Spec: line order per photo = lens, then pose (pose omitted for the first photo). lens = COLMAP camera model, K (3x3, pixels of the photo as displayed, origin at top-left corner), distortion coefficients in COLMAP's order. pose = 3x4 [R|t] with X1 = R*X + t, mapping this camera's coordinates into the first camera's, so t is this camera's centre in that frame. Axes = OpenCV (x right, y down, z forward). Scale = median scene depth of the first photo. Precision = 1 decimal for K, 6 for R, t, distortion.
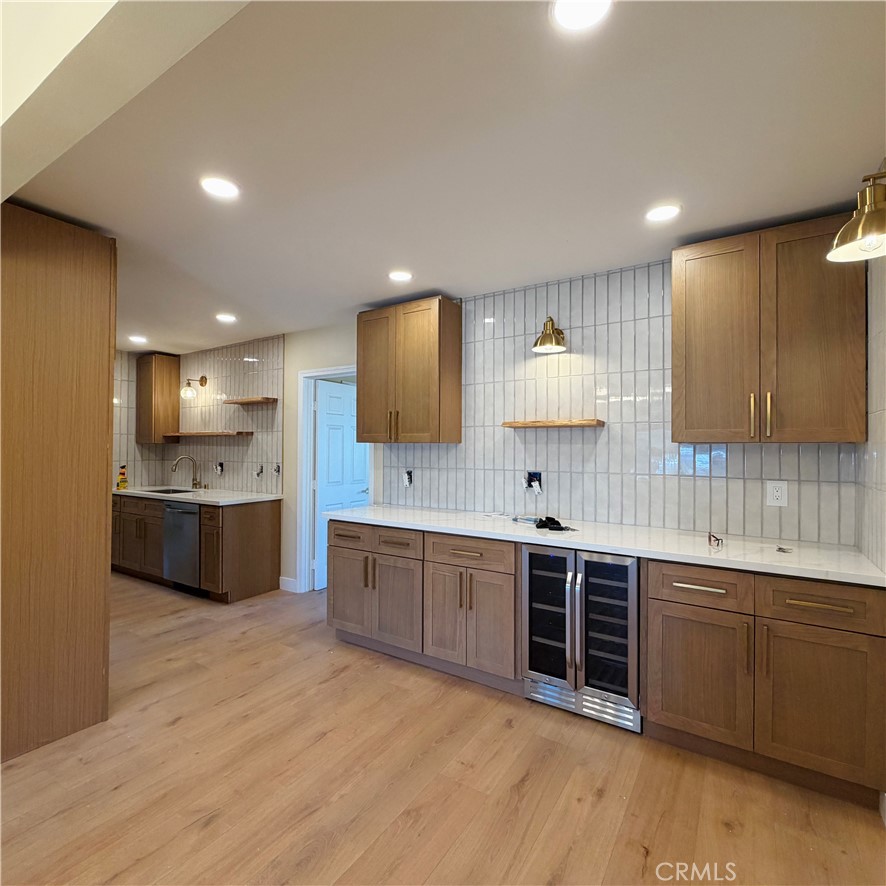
lens RADIAL K [[471.2, 0, 440.6], [0, 471.2, 442.7], [0, 0, 1]] dist [0.003106, -0.001327]
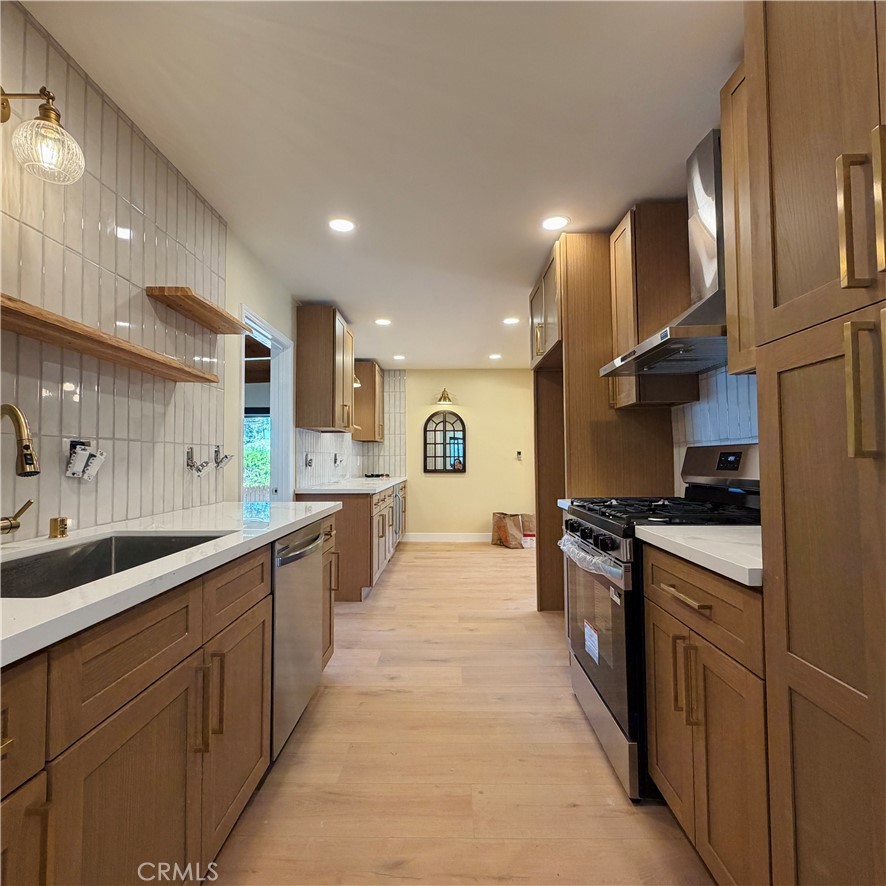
lens RADIAL K [[471.2, 0, 440.6], [0, 471.2, 442.7], [0, 0, 1]] dist [0.003106, -0.001327]
pose [[-0.529484, 0.033701, 0.847650, -1.530566], [-0.002763, 0.999137, -0.041450, 0.098754], [-0.848315, -0.024289, -0.528934, 1.727237]]
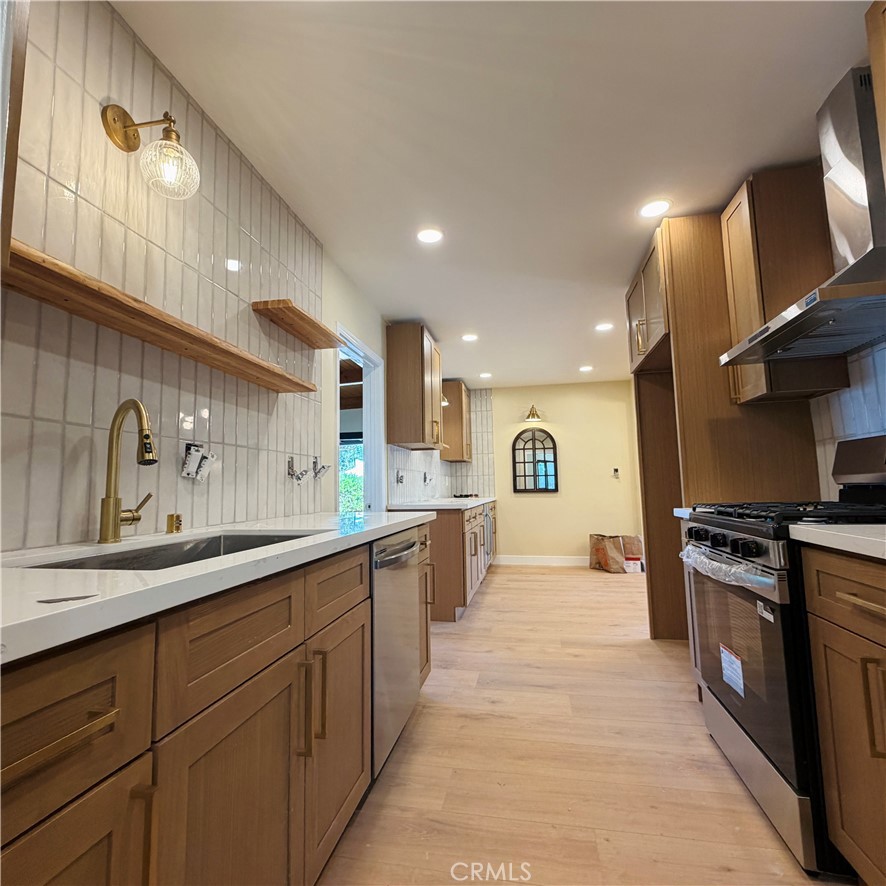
lens RADIAL K [[471.2, 0, 440.6], [0, 471.2, 442.7], [0, 0, 1]] dist [0.003106, -0.001327]
pose [[-0.369433, 0.096778, 0.924204, -1.486274], [0.010781, 0.994942, -0.099876, 0.135268], [-0.929195, -0.026933, -0.368608, 1.725478]]
